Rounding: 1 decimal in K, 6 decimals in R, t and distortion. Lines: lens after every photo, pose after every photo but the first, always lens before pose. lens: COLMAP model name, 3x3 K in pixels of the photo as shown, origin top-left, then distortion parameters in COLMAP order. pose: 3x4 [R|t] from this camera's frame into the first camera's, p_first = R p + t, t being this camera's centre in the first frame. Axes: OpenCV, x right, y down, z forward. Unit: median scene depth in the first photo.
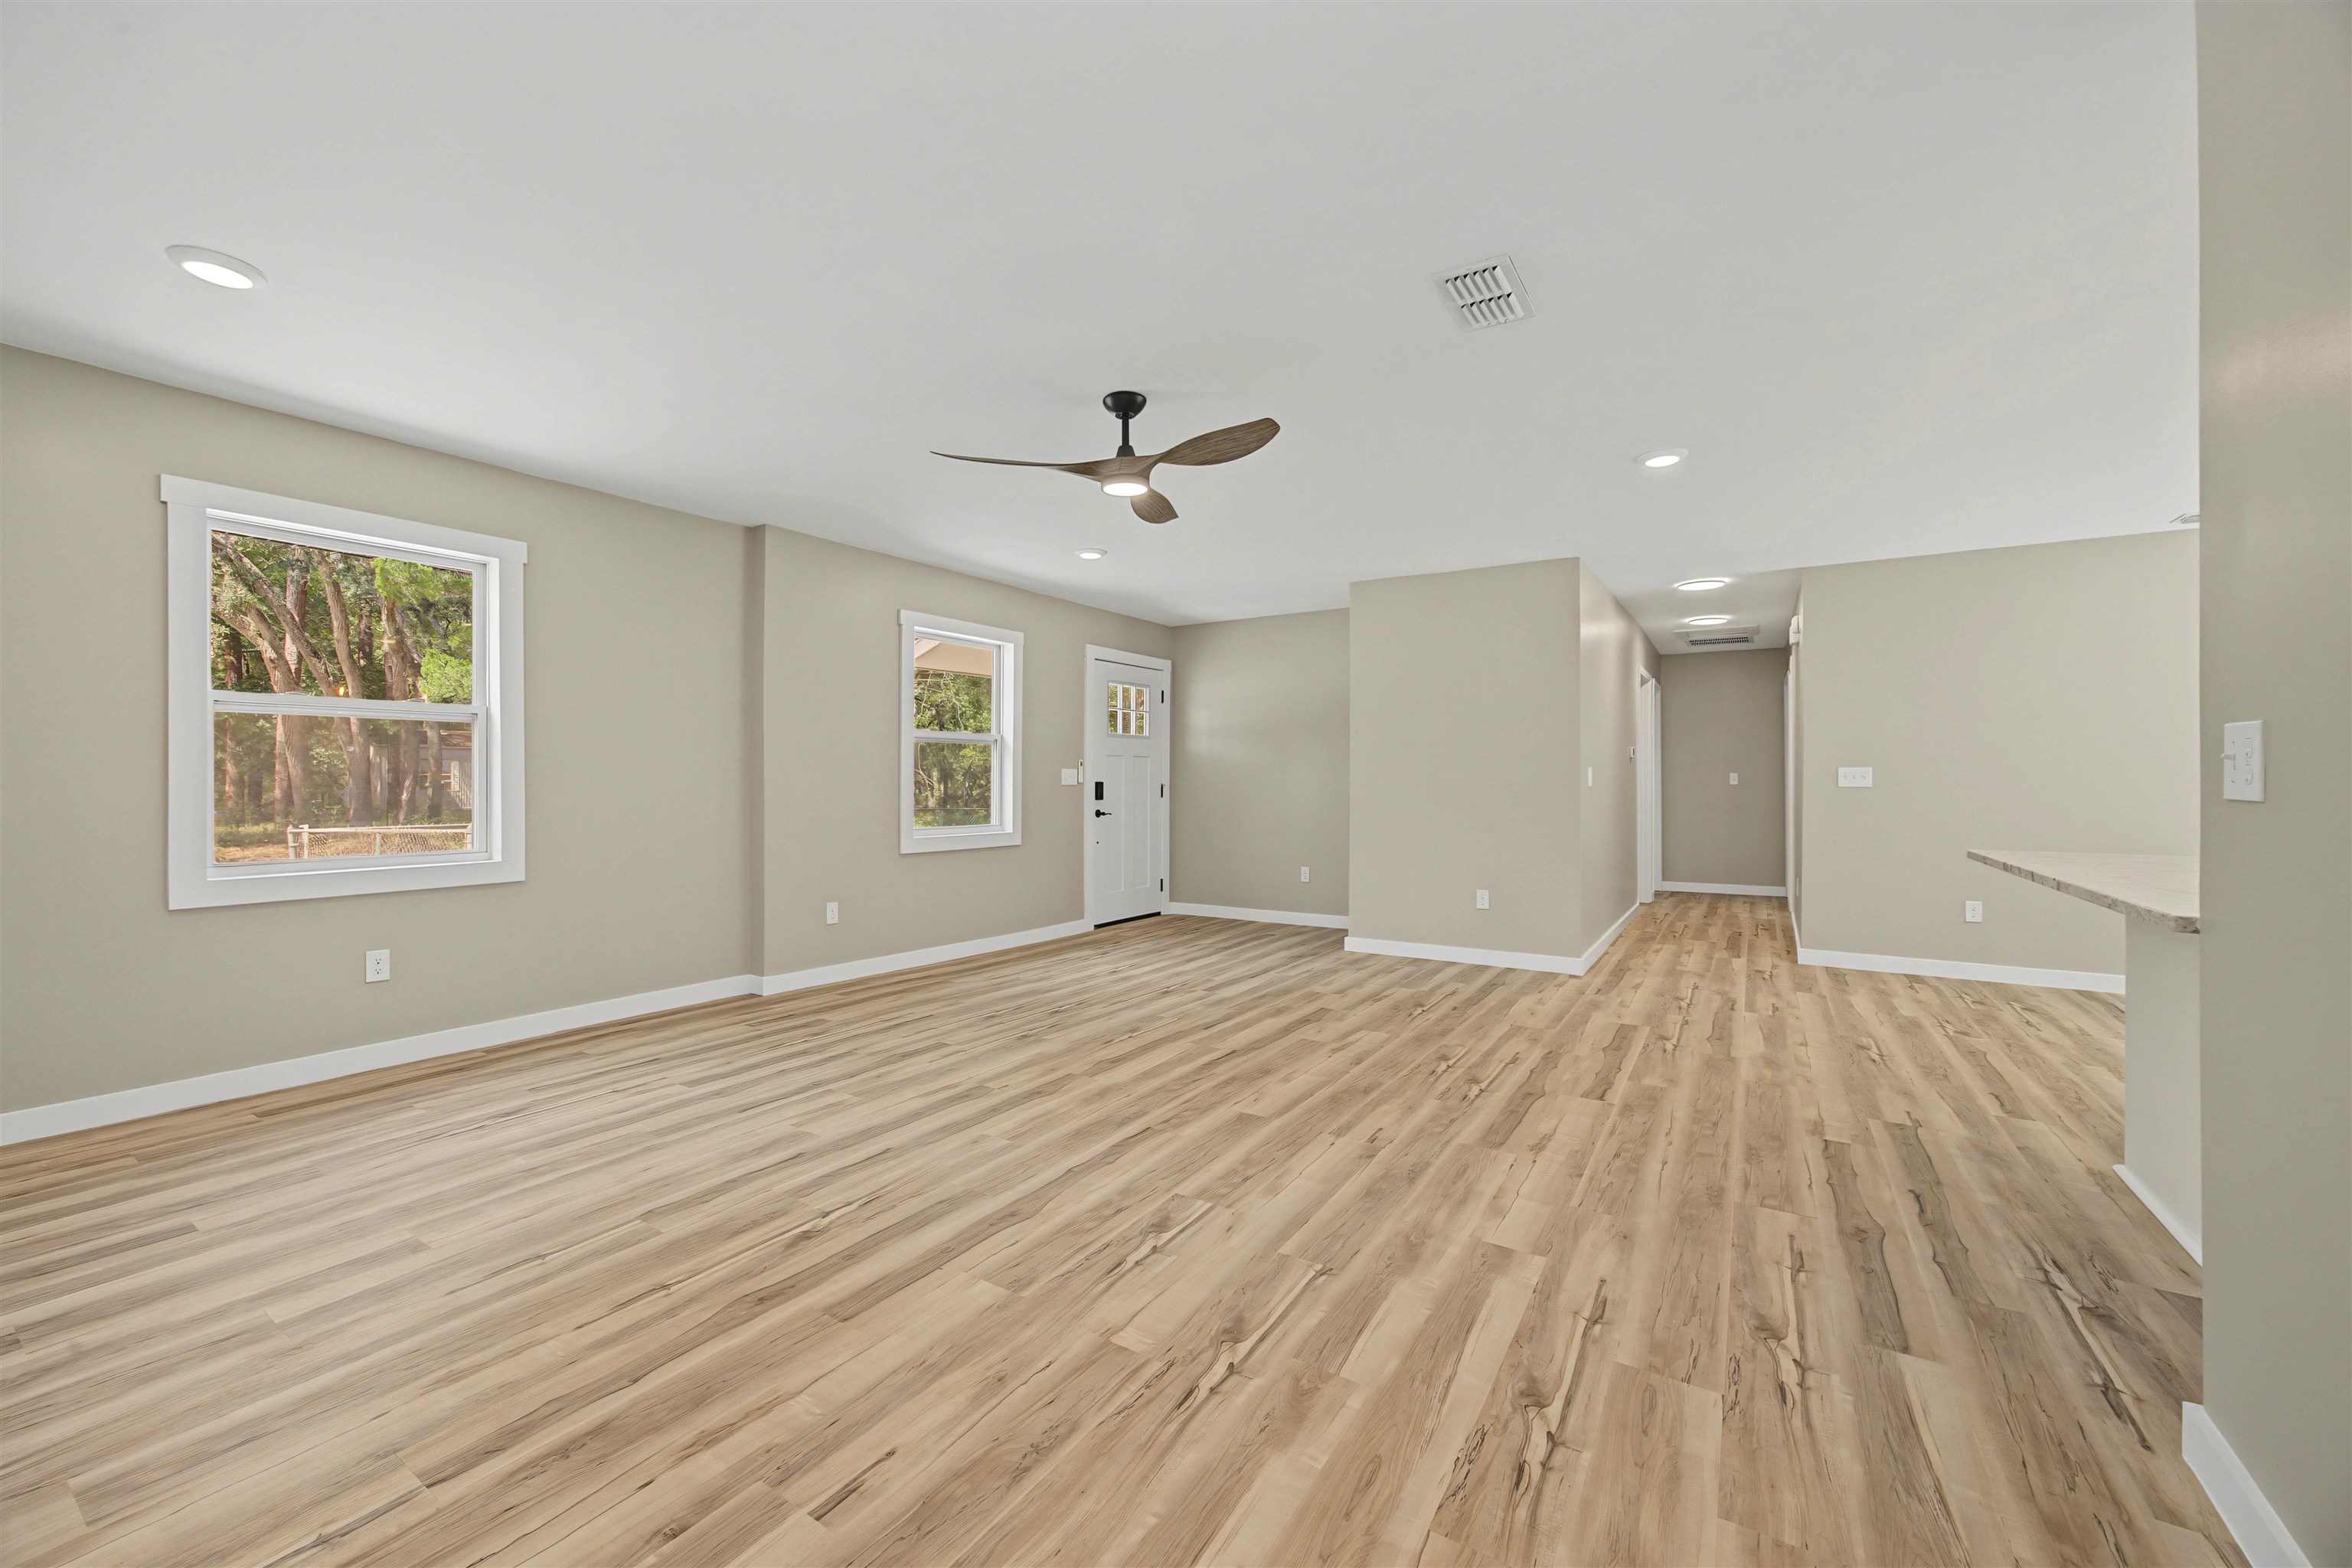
lens RADIAL K [[914.5, 0, 1183.4], [0, 914.5, 779.7], [0, 0, 1]] dist [-0.003379, 0.001199]
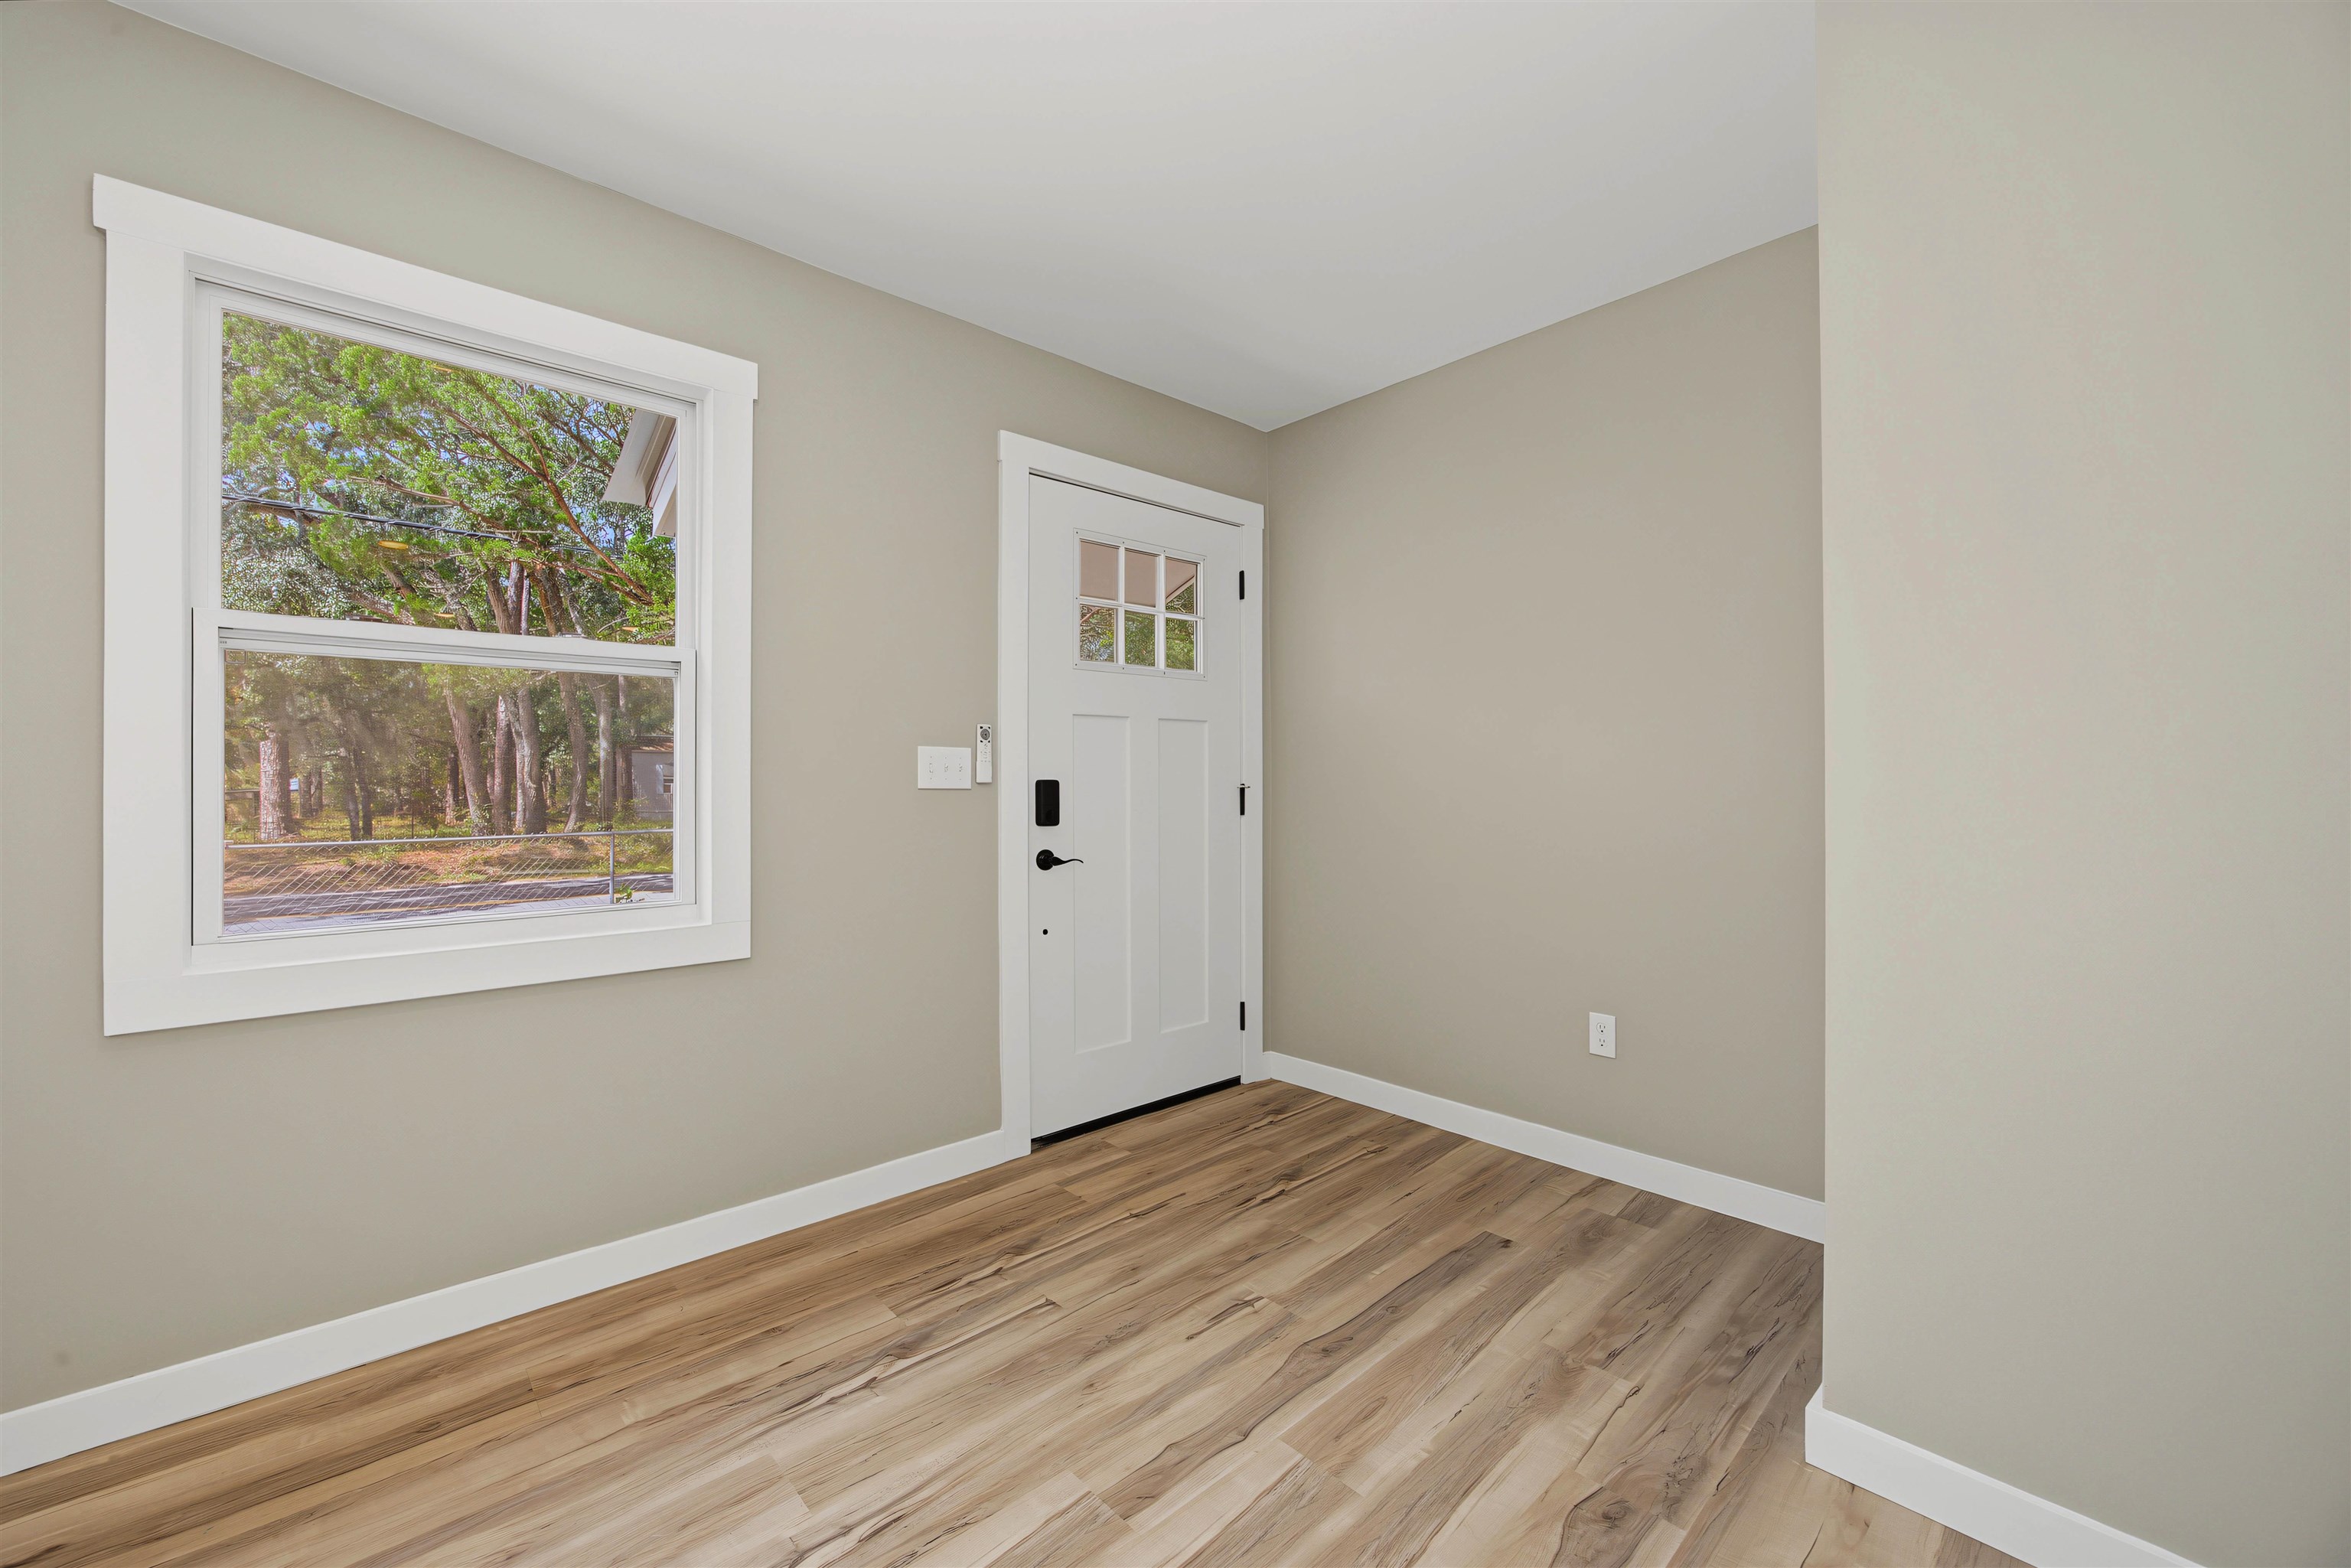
lens RADIAL K [[914.1, 0, 1174.3], [0, 914.1, 762.9], [0, 0, 1]] dist [-0.003379, 0.001199]
pose [[0.963718, -0.005336, -0.266869, 0.138298], [0.001276, 0.999881, -0.015387, 0.001952], [0.266919, 0.014488, 0.963610, 1.265869]]
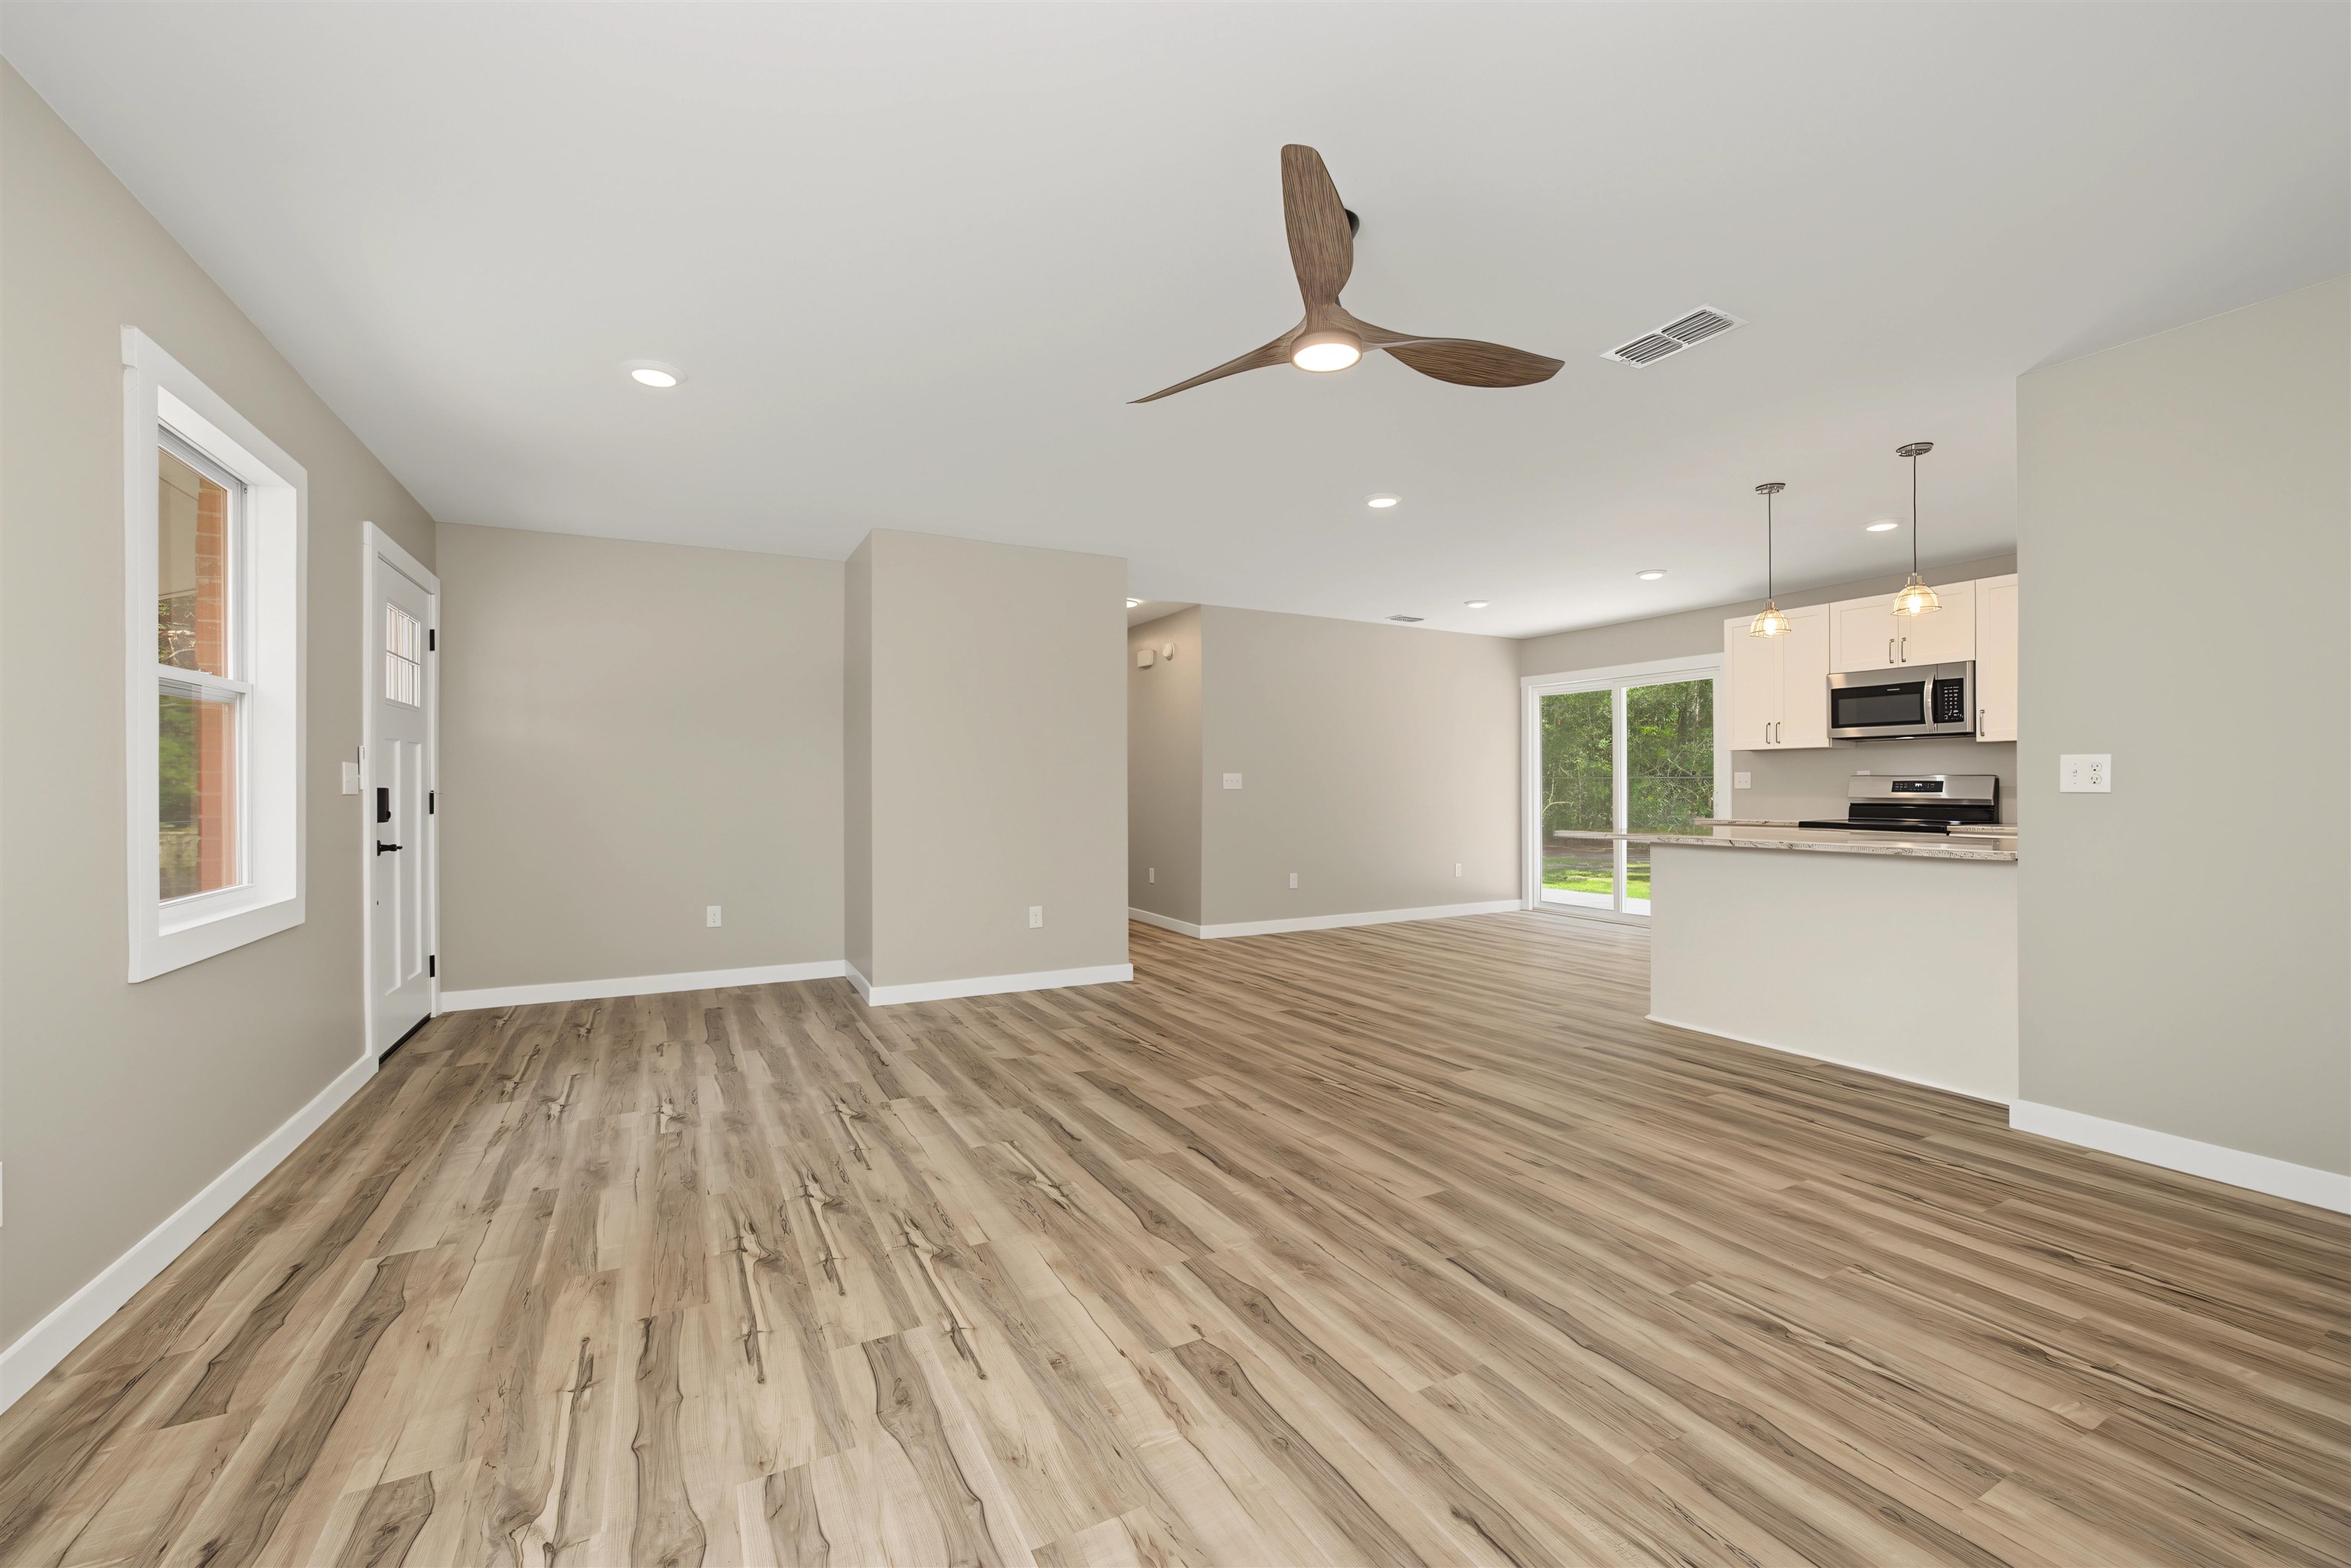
lens RADIAL K [[914.1, 0, 1176.6], [0, 914.1, 792.9], [0, 0, 1]] dist [-0.003379, 0.001199]
pose [[0.480223, 0.000360, 0.877147, -0.667427], [-0.007184, 0.999968, 0.003522, 0.001008], [-0.877117, -0.007993, 0.480210, 0.707579]]
